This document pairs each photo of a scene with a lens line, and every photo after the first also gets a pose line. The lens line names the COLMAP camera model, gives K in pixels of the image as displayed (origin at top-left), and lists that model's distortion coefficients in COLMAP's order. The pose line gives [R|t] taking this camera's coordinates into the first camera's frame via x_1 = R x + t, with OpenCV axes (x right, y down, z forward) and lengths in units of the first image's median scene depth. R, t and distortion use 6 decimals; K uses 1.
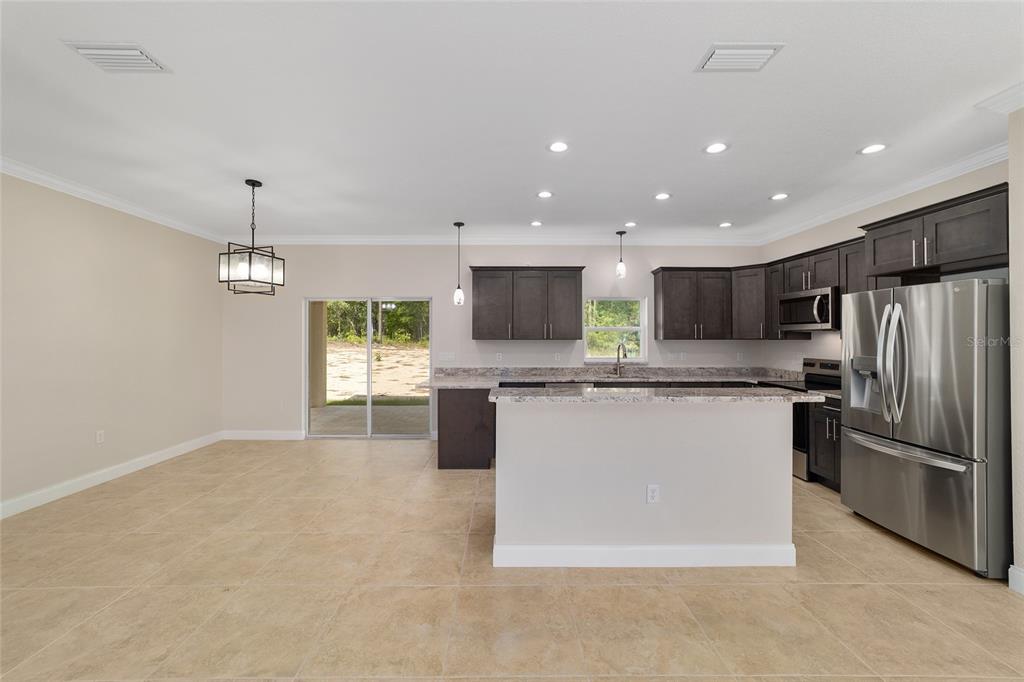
lens RADIAL K [[395.2, 0, 507.9], [0, 395.2, 336.7], [0, 0, 1]] dist [-0.010664, 0.003159]
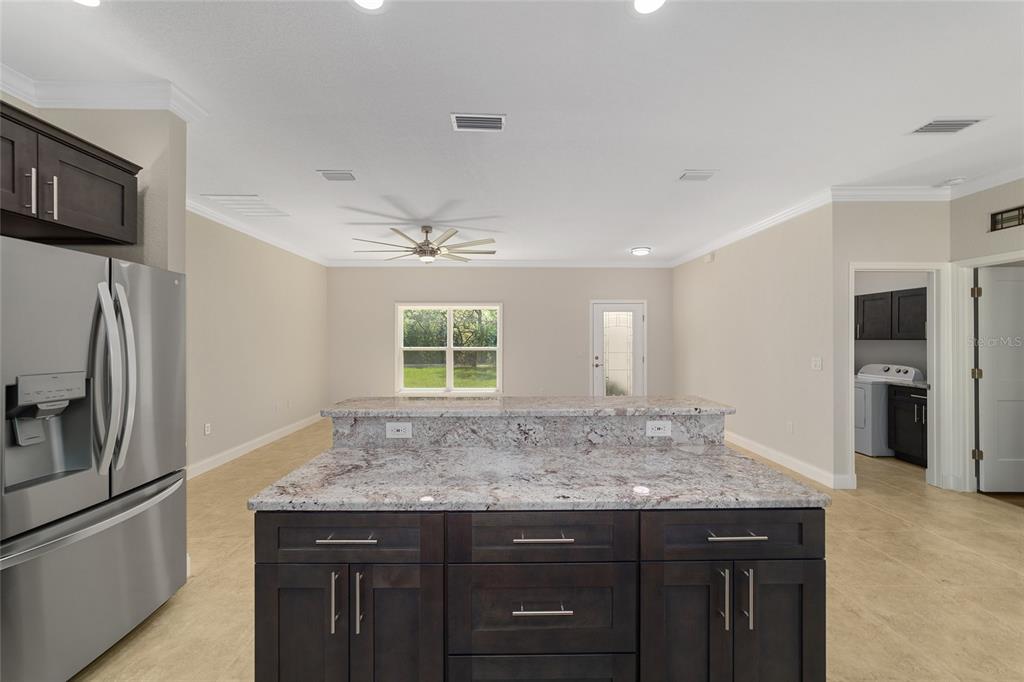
lens RADIAL K [[395.2, 0, 505.3], [0, 395.2, 335.8], [0, 0, 1]] dist [-0.010664, 0.003159]
pose [[-1.000000, -0.000747, -0.000513, 0.206954], [-0.000744, 0.999980, -0.006355, 0.003373], [0.000518, -0.006354, -0.999980, 0.952589]]
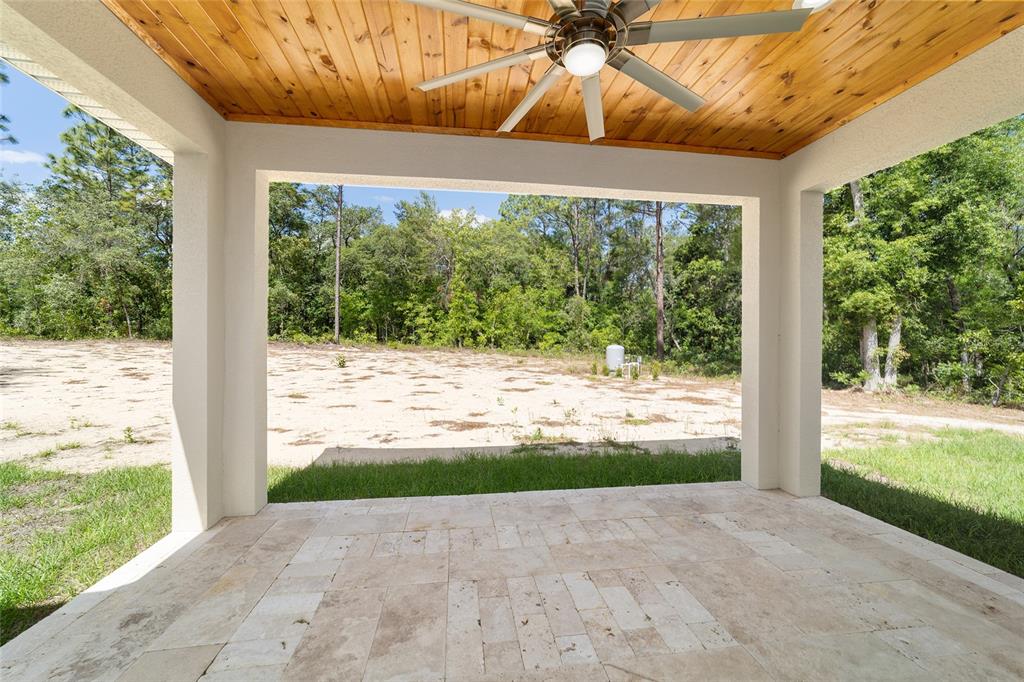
lens RADIAL K [[395.2, 0, 495.1], [0, 395.2, 340.4], [0, 0, 1]] dist [-0.010664, 0.003159]
pose [[0.995188, 0.001542, 0.097968, -0.538476], [-0.001596, 0.999999, 0.000475, 0.055481], [-0.097967, -0.000629, 0.995189, 1.159355]]
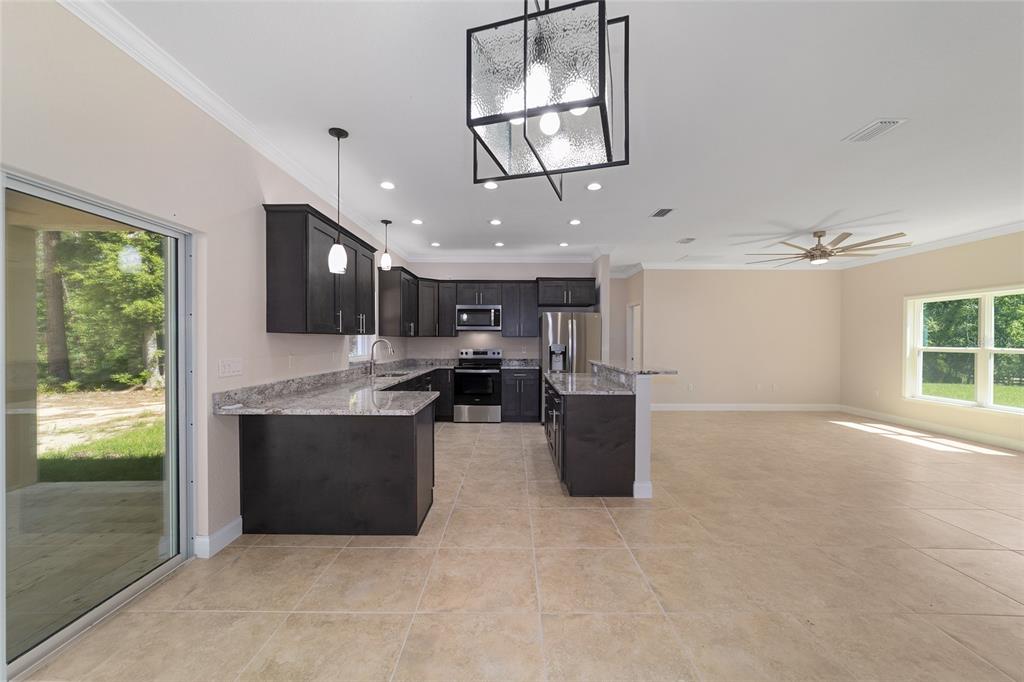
lens RADIAL K [[395.2, 0, 513.8], [0, 395.2, 345.8], [0, 0, 1]] dist [-0.010664, 0.003159]
pose [[0.009897, -0.014562, 0.999845, -0.729043], [-0.003225, 0.999888, 0.014595, 0.019365], [-0.999946, -0.003369, 0.009849, 0.762657]]
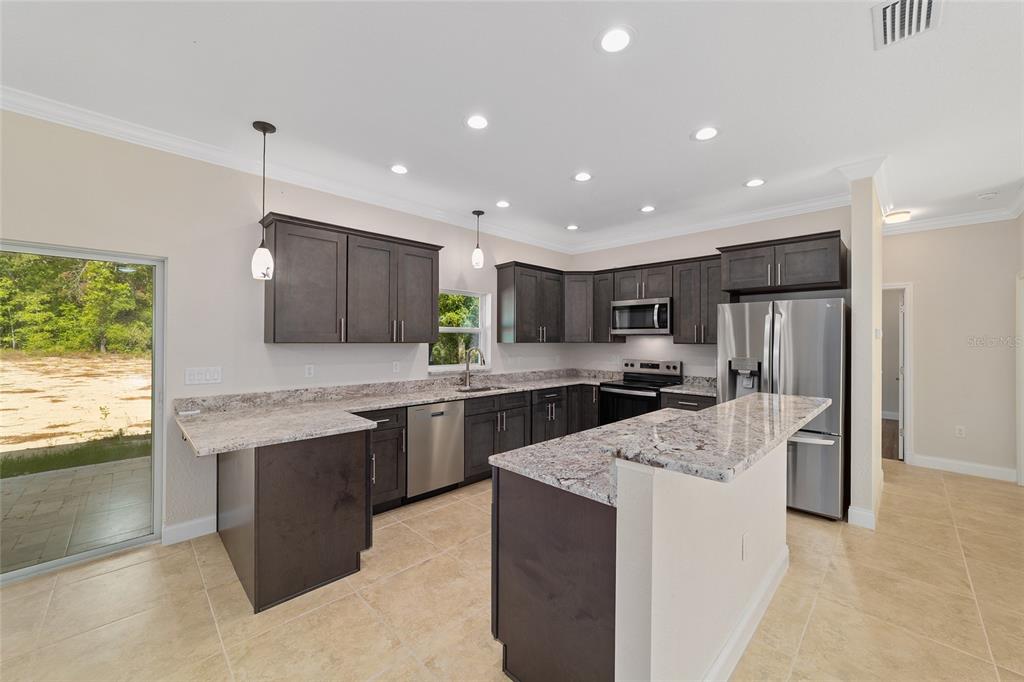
lens RADIAL K [[395.2, 0, 511.3], [0, 395.2, 339.1], [0, 0, 1]] dist [-0.010664, 0.003159]
pose [[0.718660, 0.005491, 0.695340, -0.260100], [-0.006348, 0.999979, -0.001336, 0.000422], [-0.695333, -0.003454, 0.718679, 0.401665]]
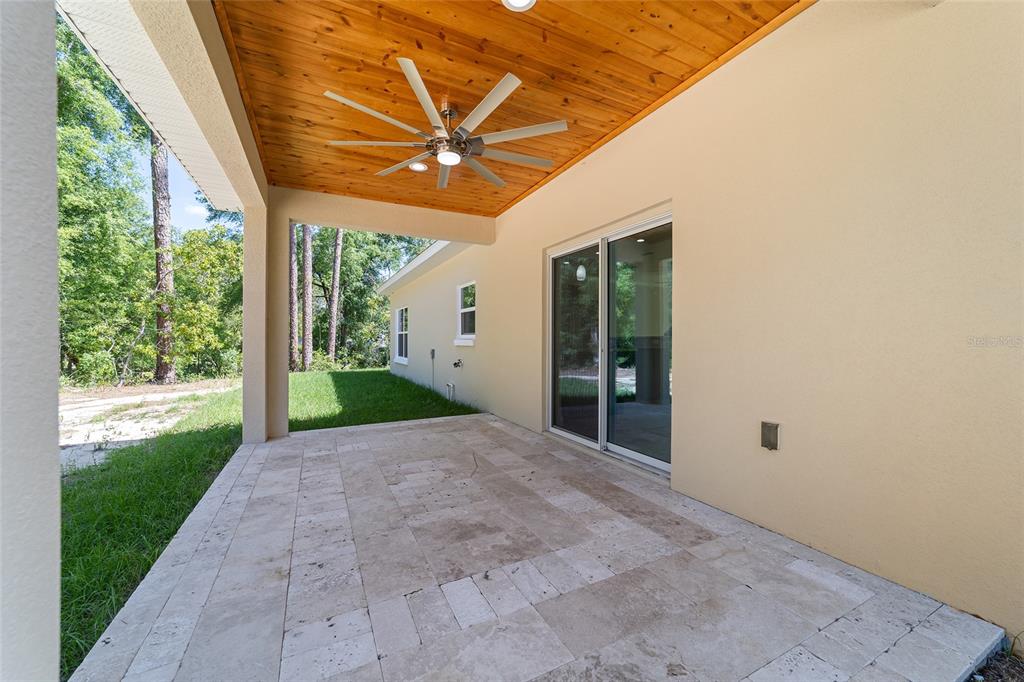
lens RADIAL K [[395.2, 0, 519.1], [0, 395.2, 342.3], [0, 0, 1]] dist [-0.010664, 0.003159]
pose [[-0.449630, -0.004430, 0.893204, -1.049051], [-0.004248, 0.999987, 0.002821, 0.091822], [-0.893205, -0.002526, -0.449643, 1.700537]]
